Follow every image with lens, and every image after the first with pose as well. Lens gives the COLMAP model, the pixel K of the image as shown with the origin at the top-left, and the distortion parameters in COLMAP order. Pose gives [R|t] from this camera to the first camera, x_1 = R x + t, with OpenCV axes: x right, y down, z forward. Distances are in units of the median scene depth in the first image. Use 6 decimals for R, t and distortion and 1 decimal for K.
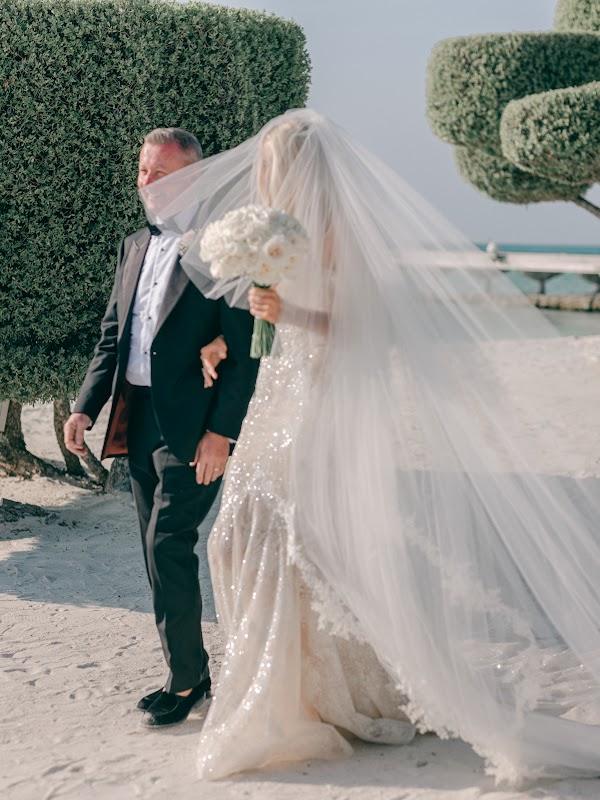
lens RADIAL K [[1543.6, 0, 303.9], [0, 1543.6, 400.1], [0, 0, 1]] dist [-0.105044, 0.000000]
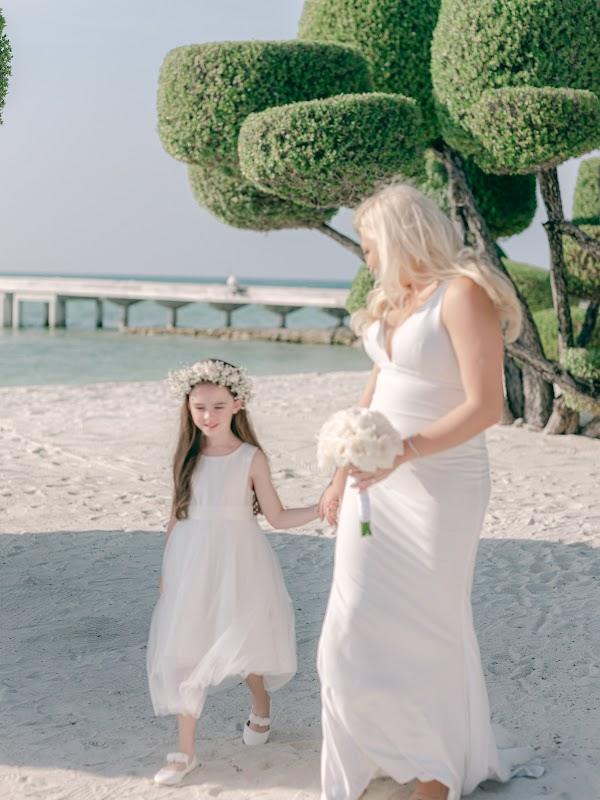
lens RADIAL K [[1543.6, 0, 297.3], [0, 1543.6, 396.0], [0, 0, 1]] dist [-0.105044, 0.000000]
pose [[0.986809, -0.001104, 0.161883, 0.020174], [0.005046, 0.999701, -0.023945, -0.009912], [-0.161808, 0.024446, 0.986519, 0.137769]]
